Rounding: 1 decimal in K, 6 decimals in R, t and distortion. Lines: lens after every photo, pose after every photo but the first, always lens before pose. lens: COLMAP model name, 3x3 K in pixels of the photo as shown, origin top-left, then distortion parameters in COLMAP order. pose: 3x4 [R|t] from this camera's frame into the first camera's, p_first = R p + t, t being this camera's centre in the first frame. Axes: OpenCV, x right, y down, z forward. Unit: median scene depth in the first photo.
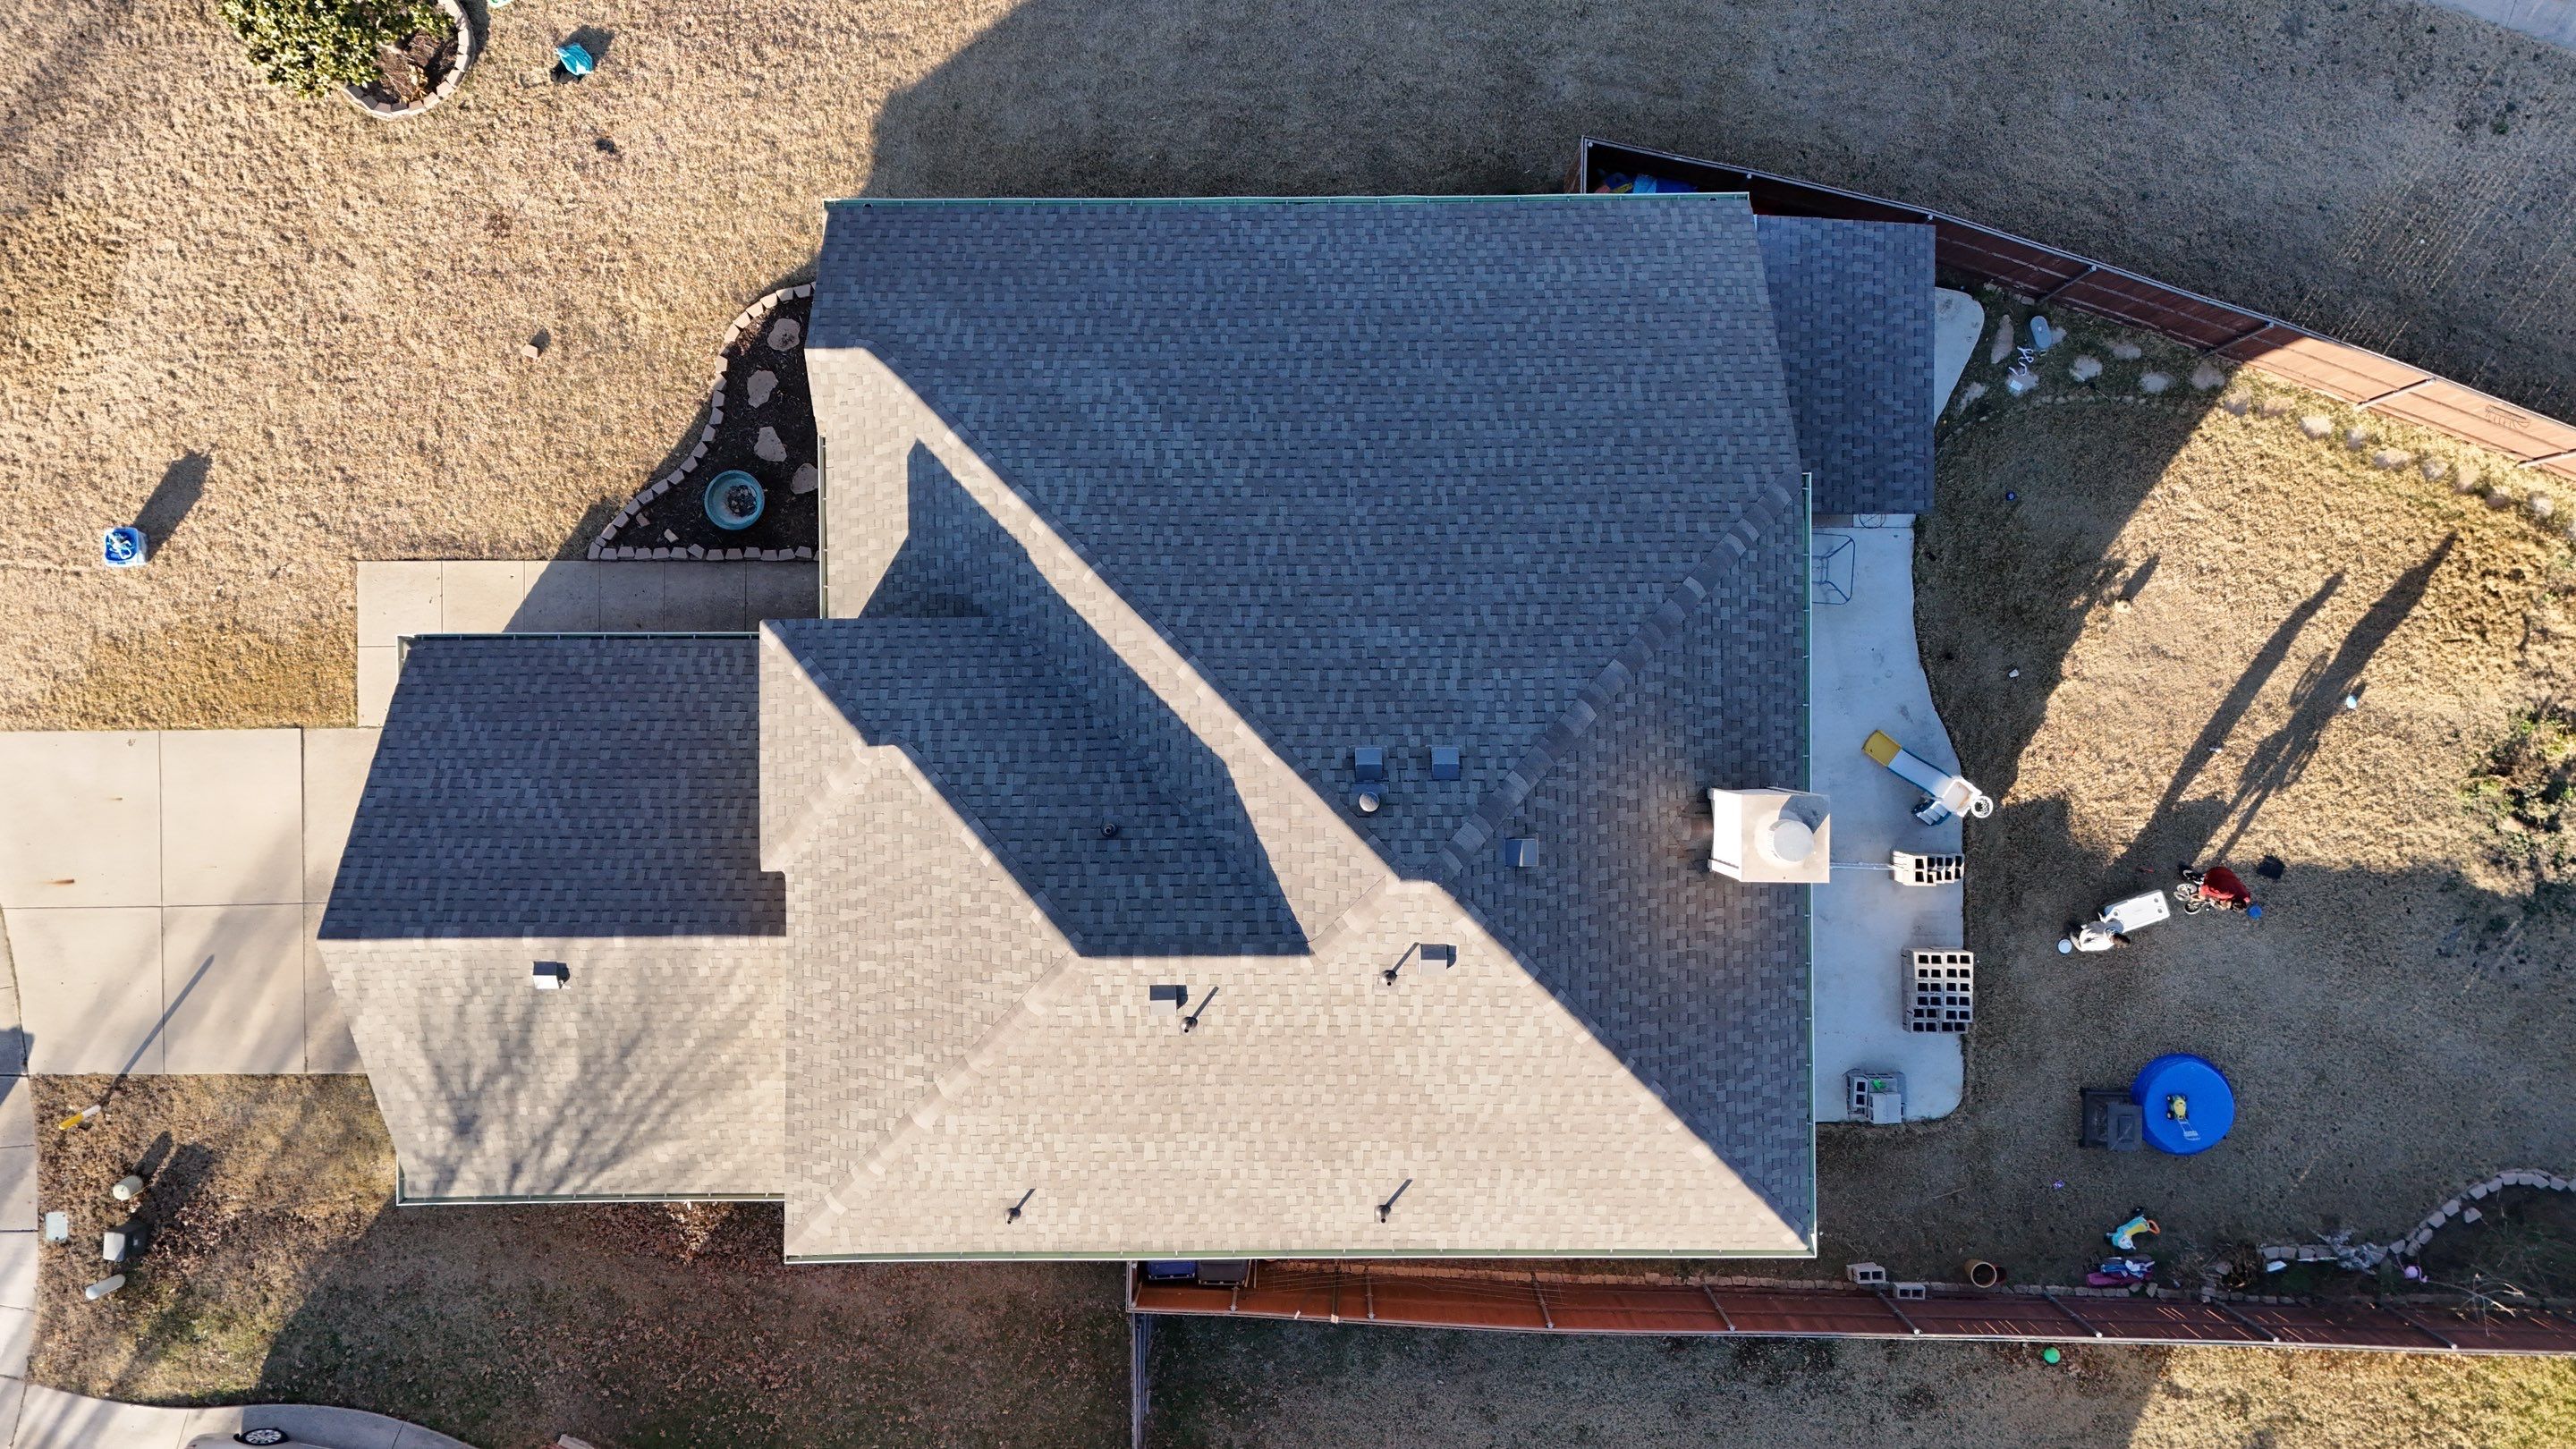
lens RADIAL K [[1889.6, 0, 1288.0], [0, 1889.6, 724.5], [0, 0, 1]] dist [0.108138, -0.105538]
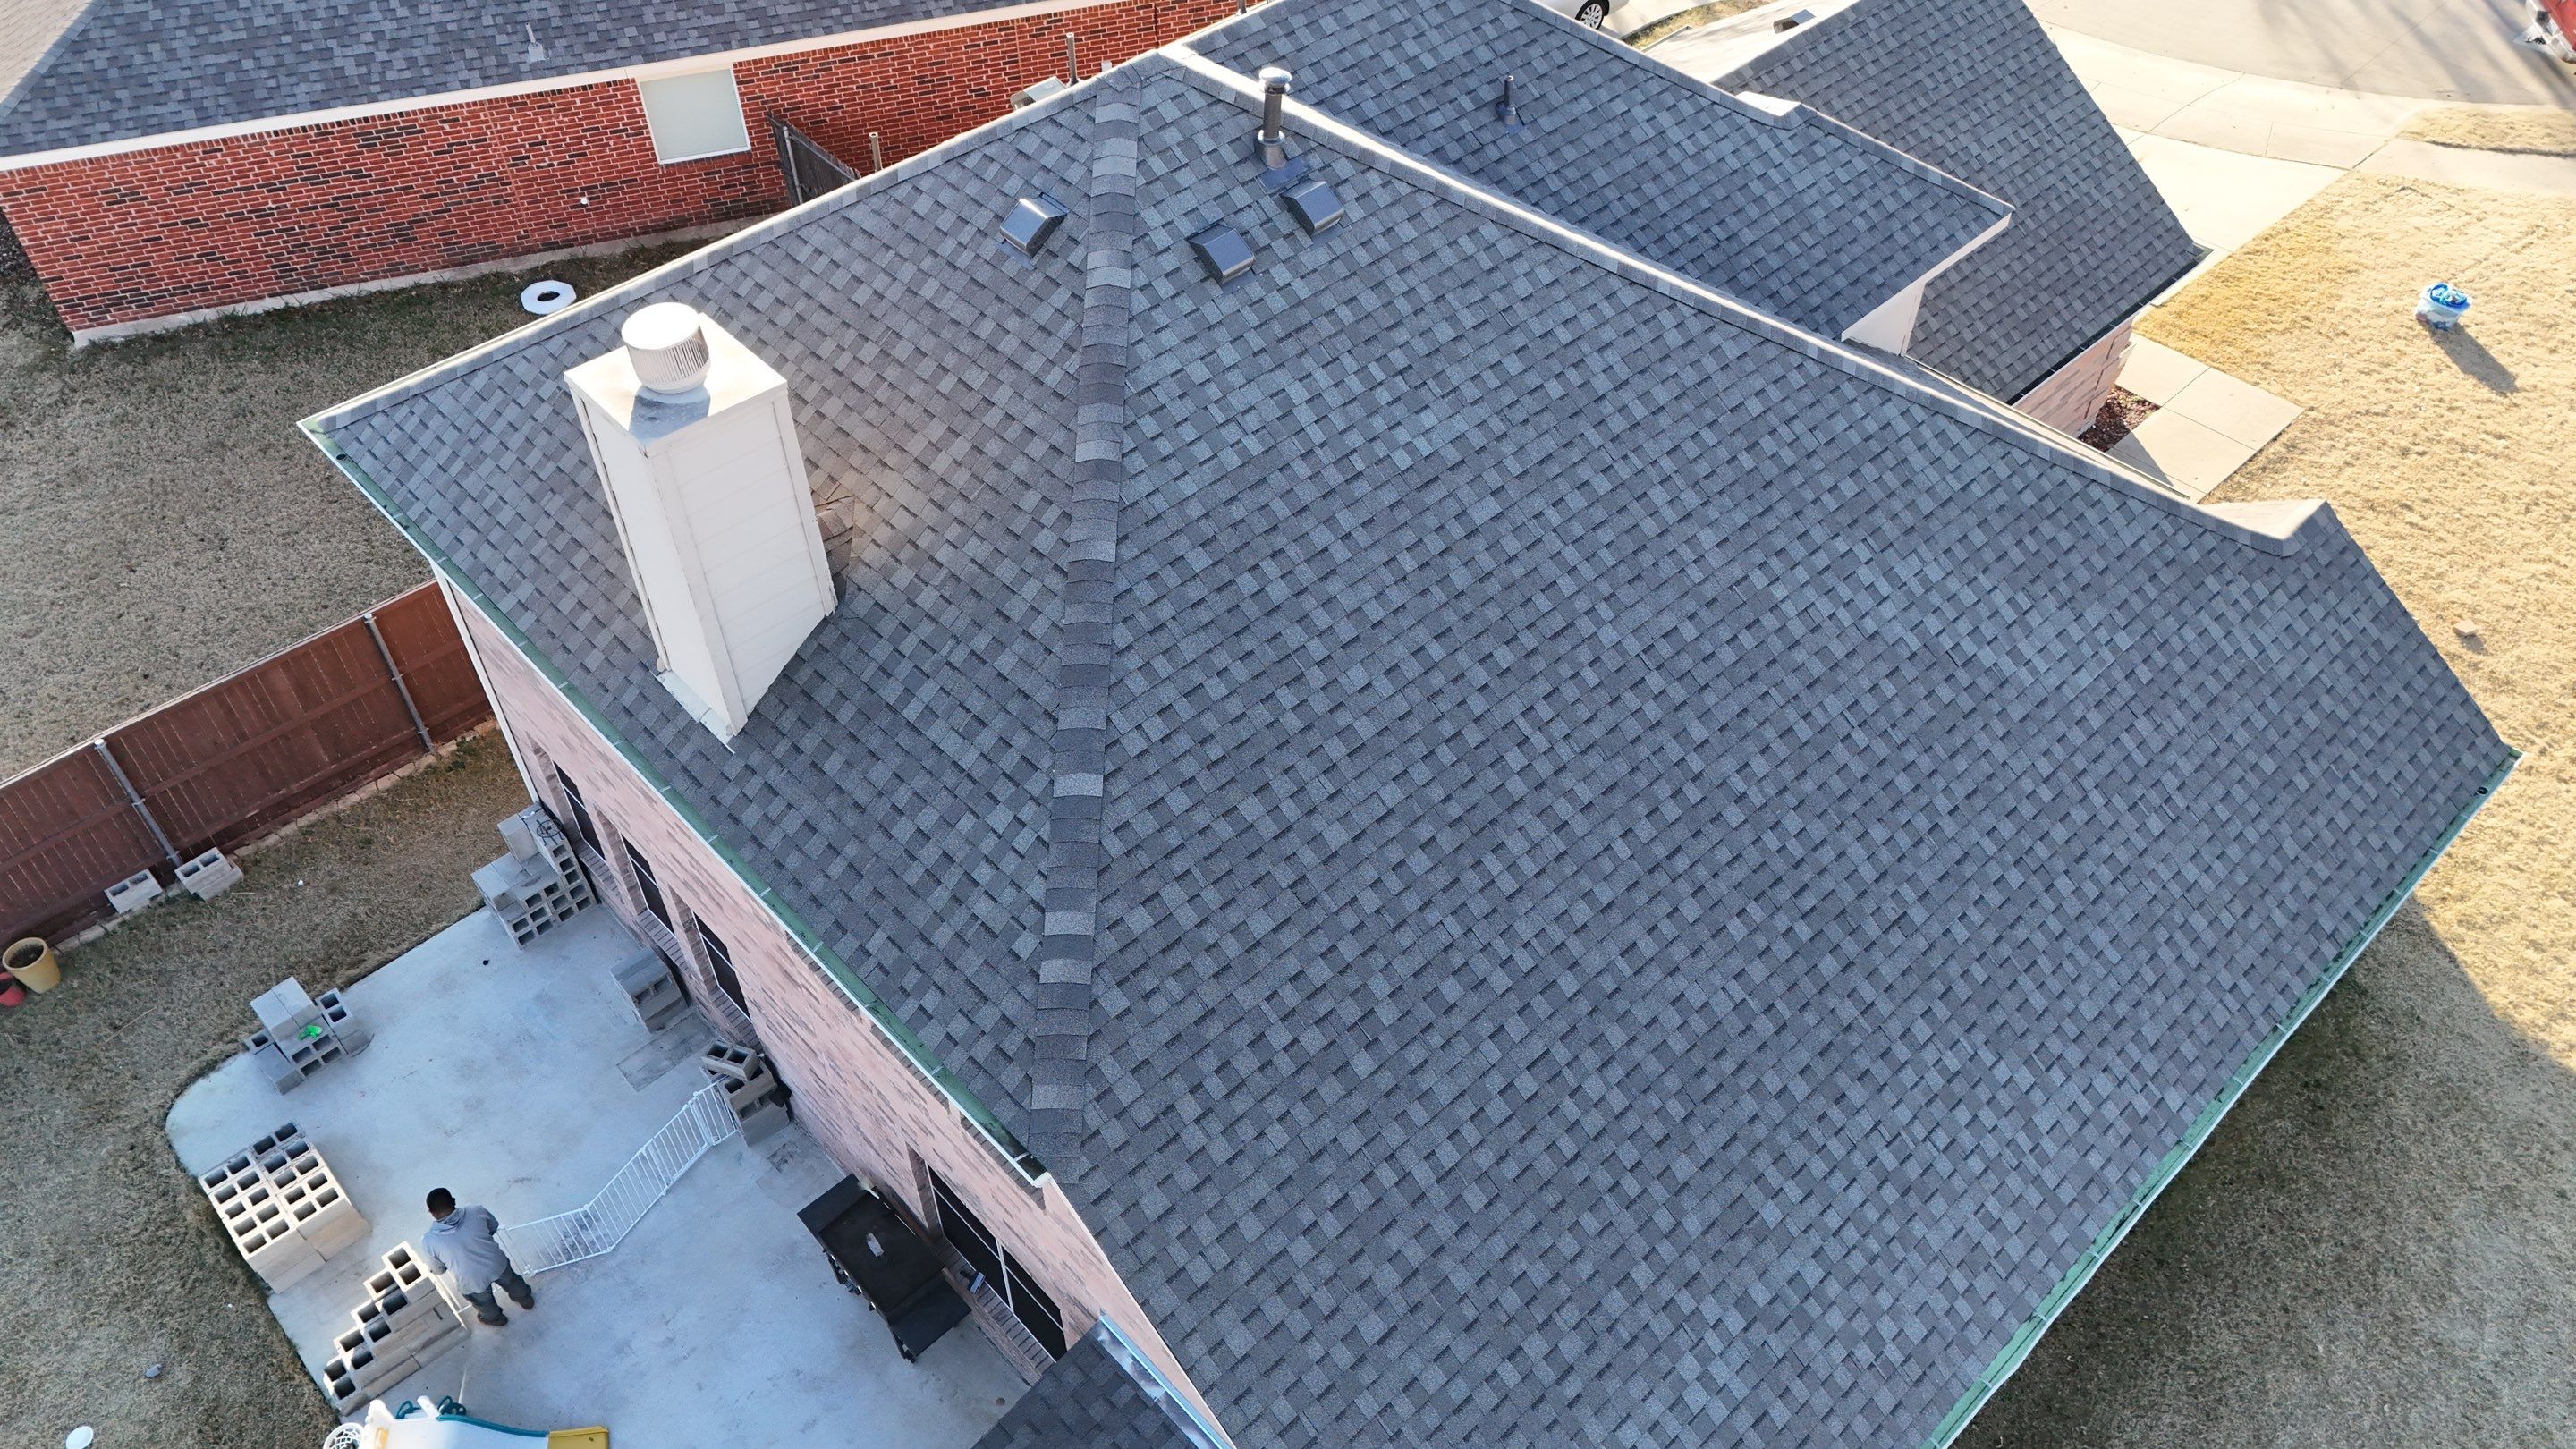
lens RADIAL K [[1872.9, 0, 1288.0], [0, 1872.9, 724.5], [0, 0, 1]] dist [0.101453, -0.098199]
pose [[-0.730416, 0.499368, -0.465966, 0.318498], [-0.682986, -0.529167, 0.503500, -0.284499], [0.004858, 0.686013, 0.727573, 0.490144]]
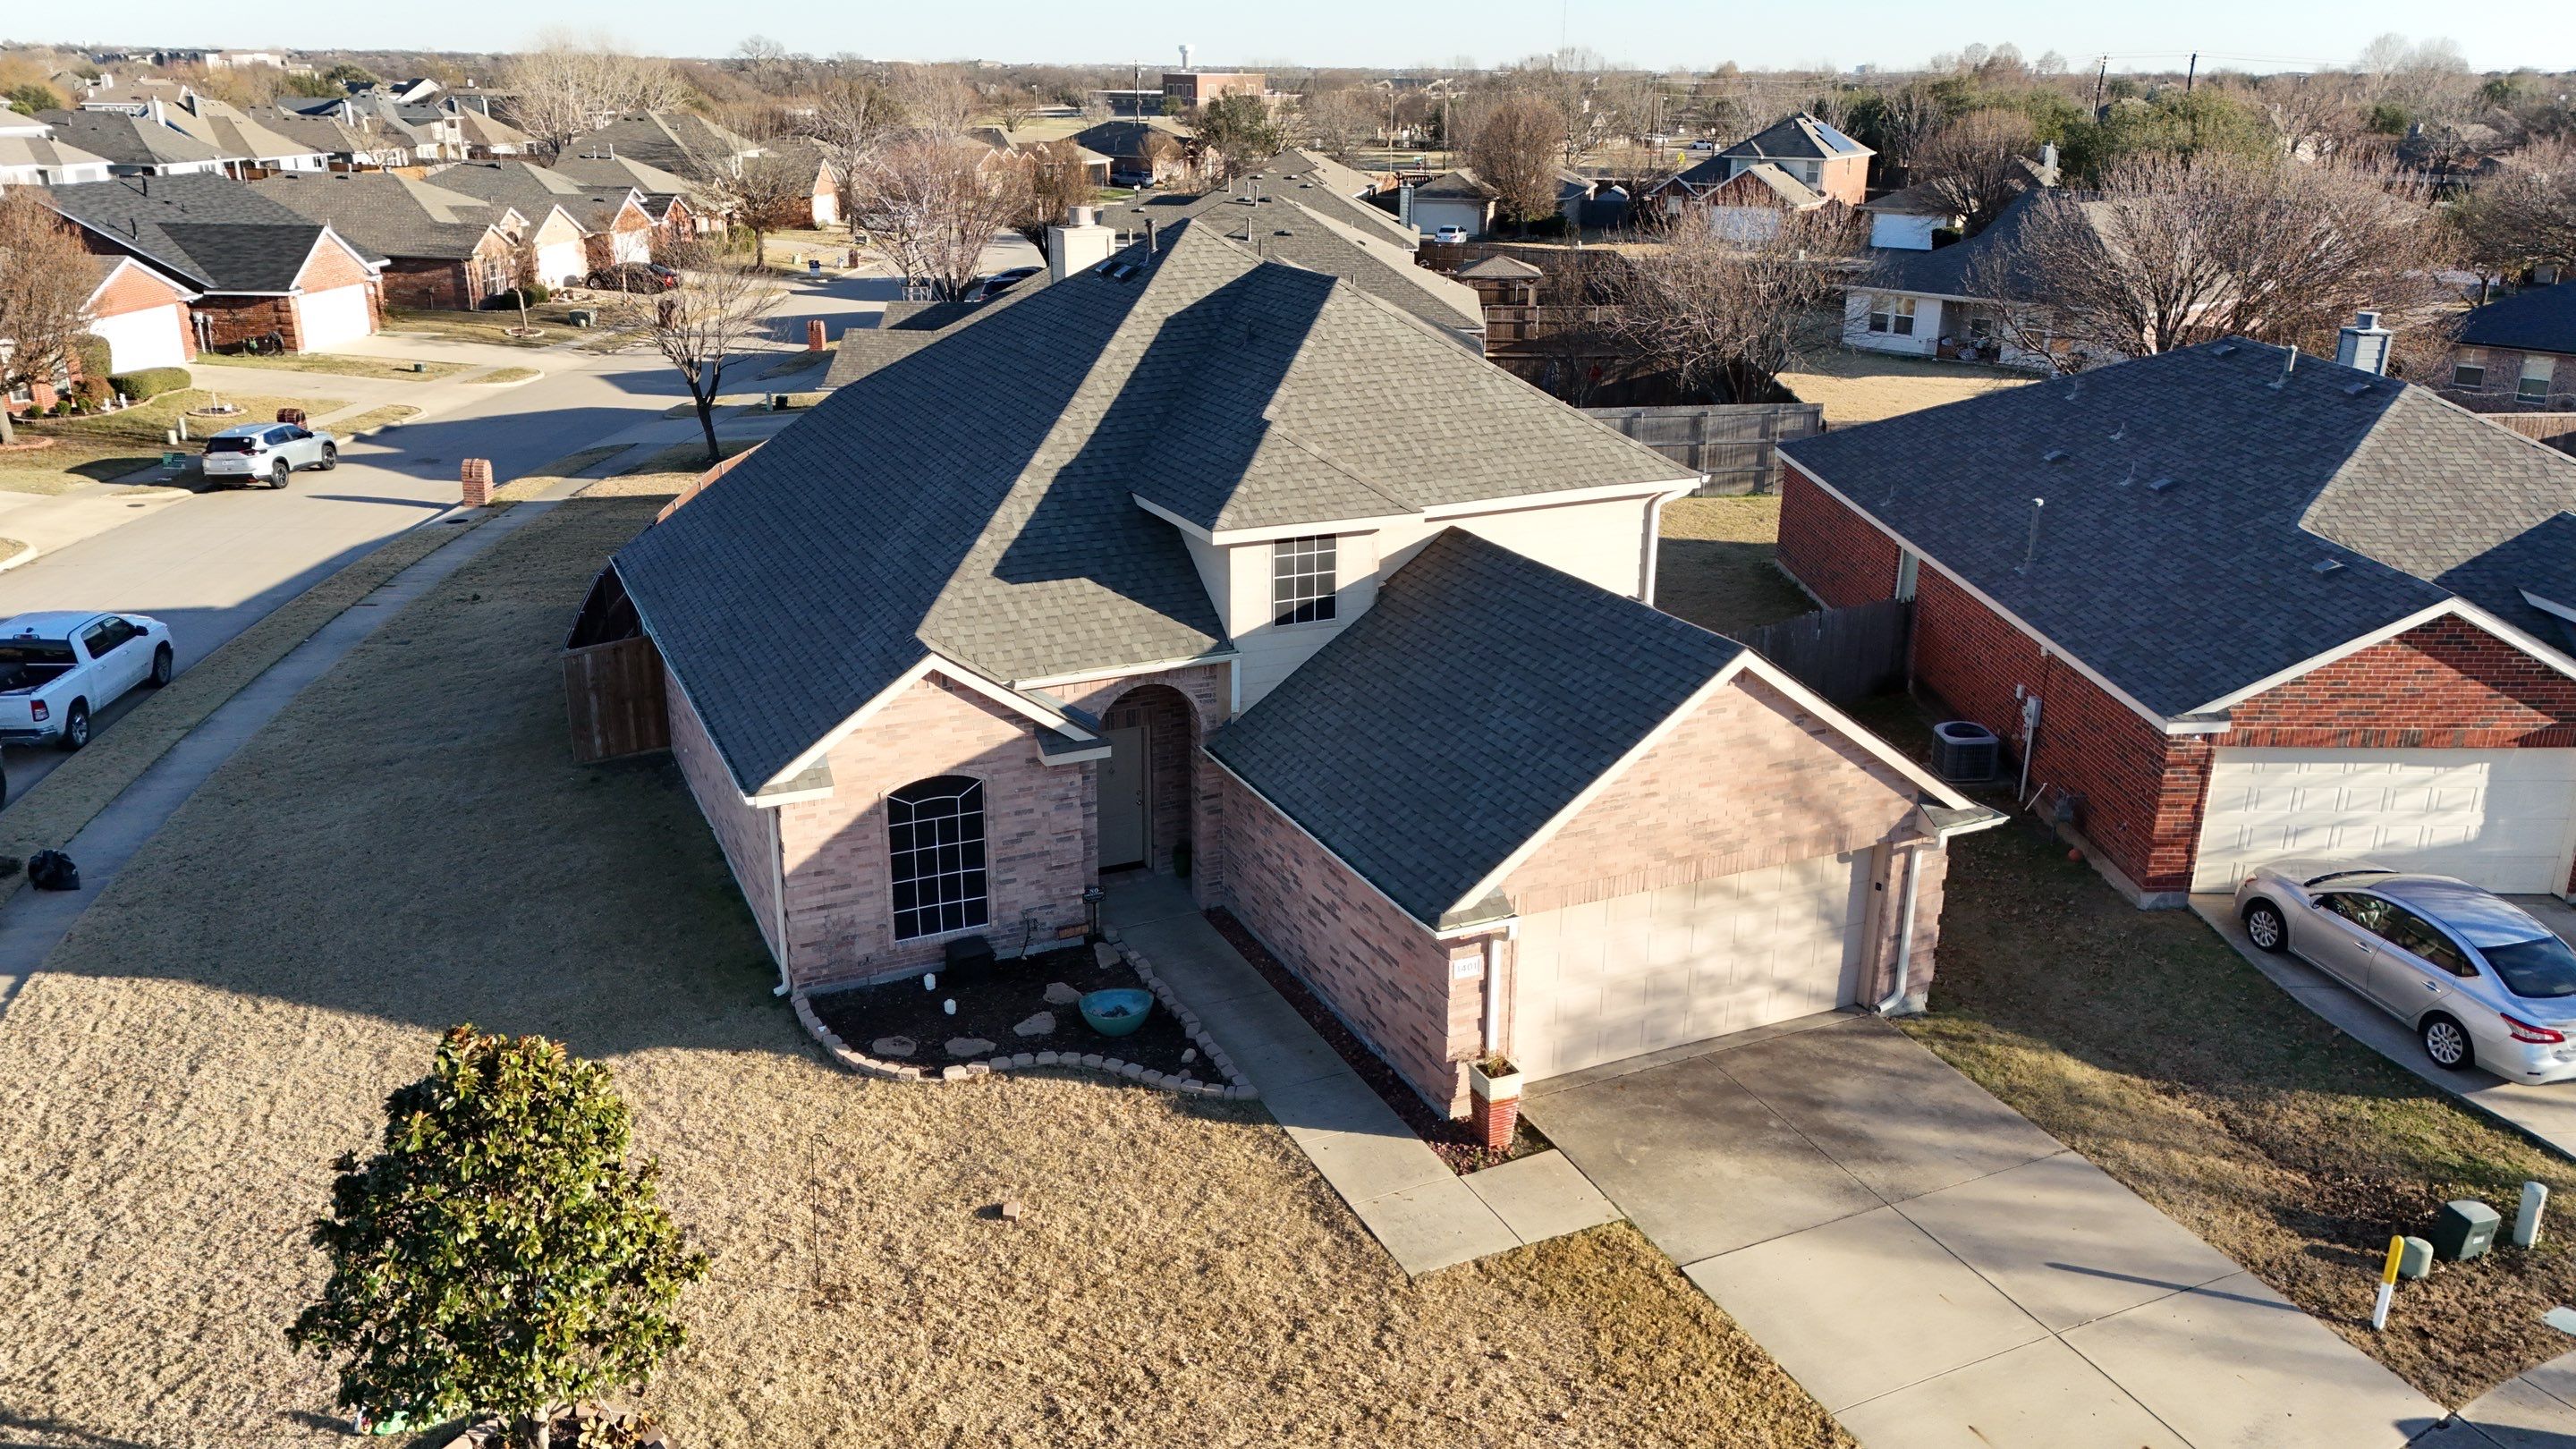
lens RADIAL K [[1889.6, 0, 1288.0], [0, 1889.6, 724.5], [0, 0, 1]] dist [0.108138, -0.105538]
pose [[-0.421554, -0.284132, 0.861139, -0.989403], [0.906803, -0.132320, 0.400249, -0.361210], [0.000222, 0.949611, 0.313432, 0.647859]]
